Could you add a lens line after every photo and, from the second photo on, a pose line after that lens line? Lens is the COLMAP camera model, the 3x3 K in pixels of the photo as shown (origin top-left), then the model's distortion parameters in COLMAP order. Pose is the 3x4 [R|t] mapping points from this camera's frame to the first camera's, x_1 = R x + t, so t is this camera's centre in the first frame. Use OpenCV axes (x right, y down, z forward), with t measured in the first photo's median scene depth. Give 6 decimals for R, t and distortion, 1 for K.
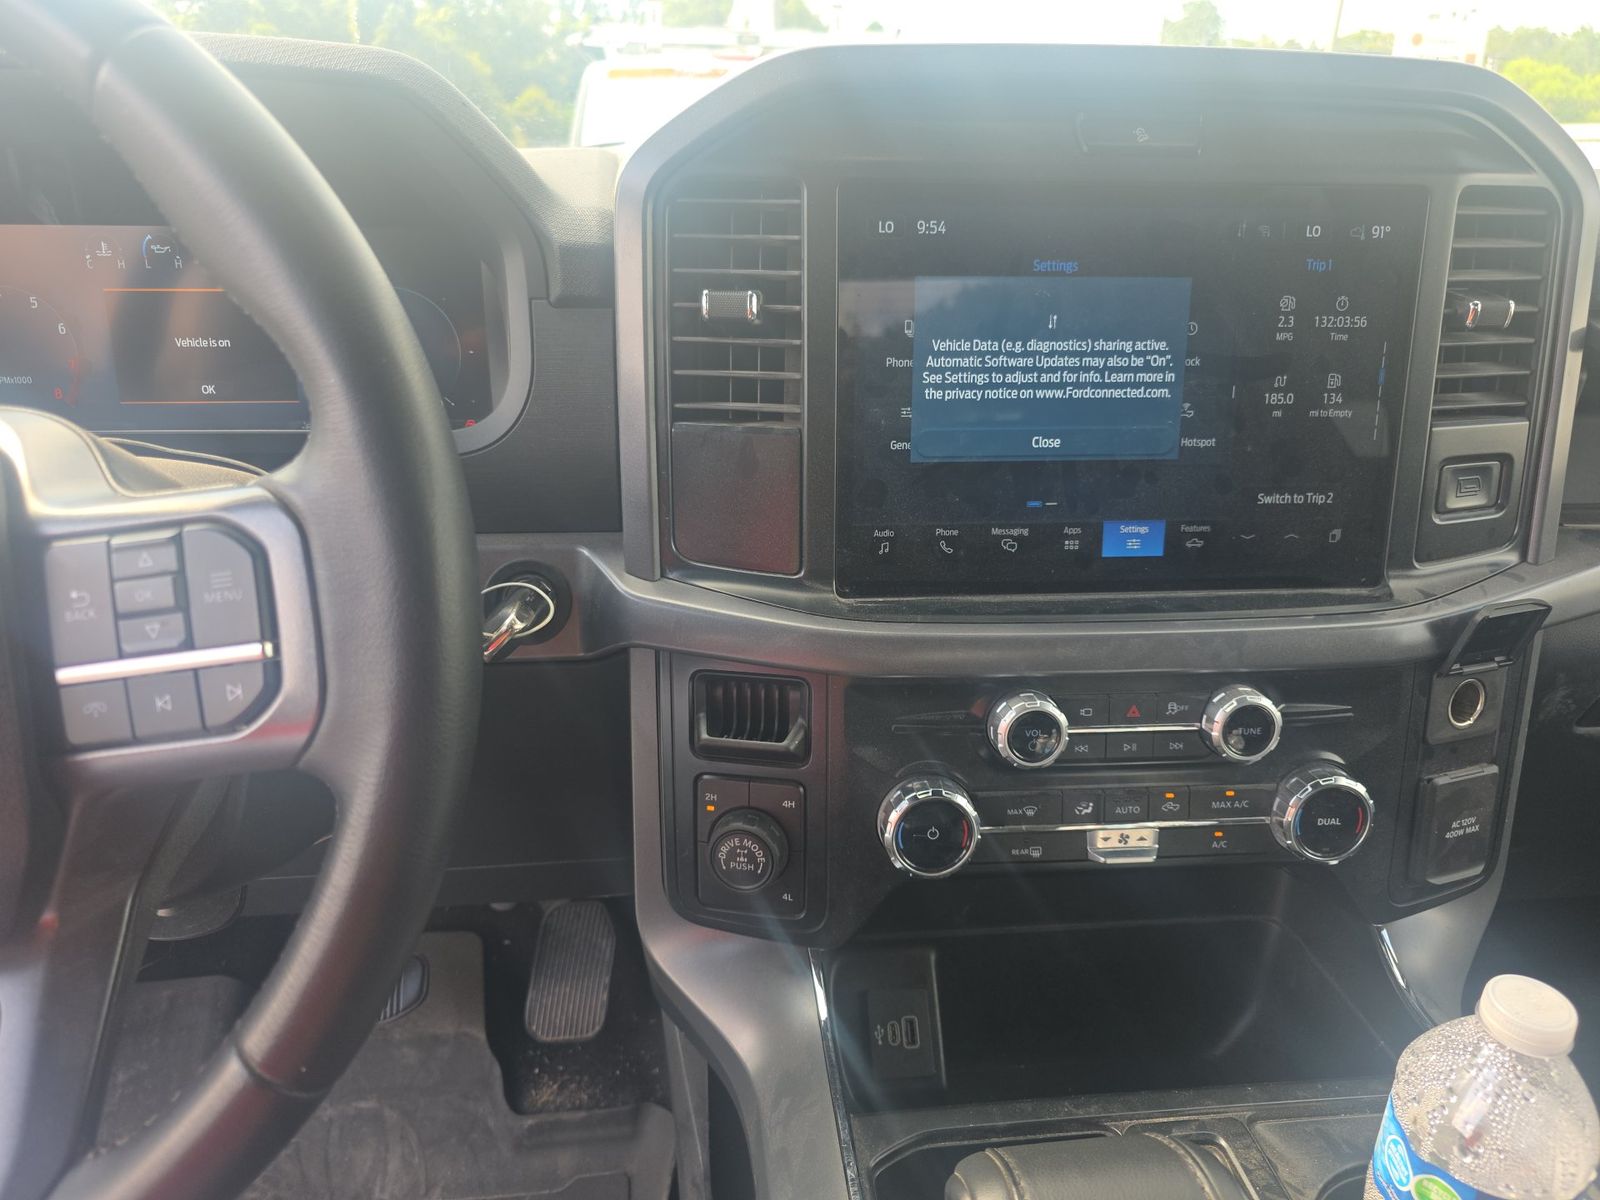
lens RADIAL K [[1074.1, 0, 794.2], [0, 1074.1, 594.0], [0, 0, 1]] dist [0.053977, -0.044599]
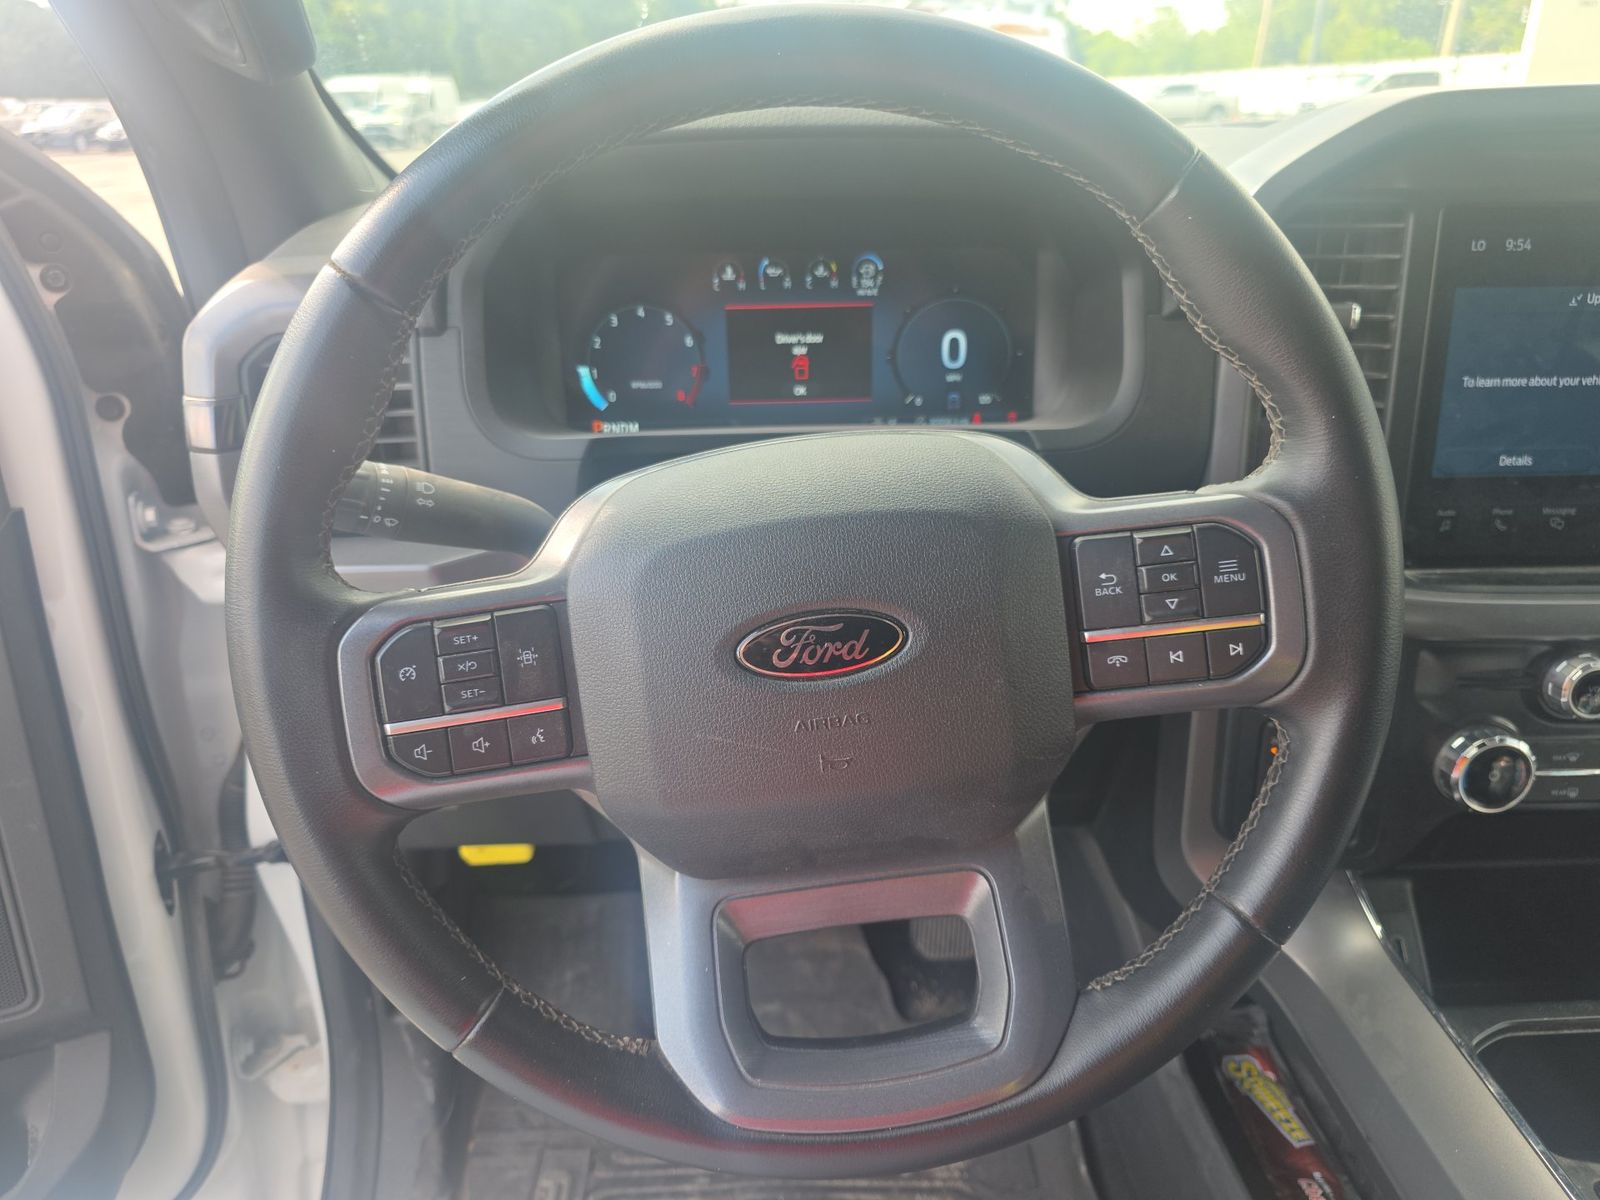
lens RADIAL K [[1079.9, 0, 787.9], [0, 1079.9, 580.5], [0, 0, 1]] dist [0.050934, -0.044021]
pose [[0.997458, 0.004264, -0.071130, -0.542437], [-0.002084, 0.999526, 0.030700, -0.019482], [0.071227, -0.030474, 0.996994, -0.209752]]
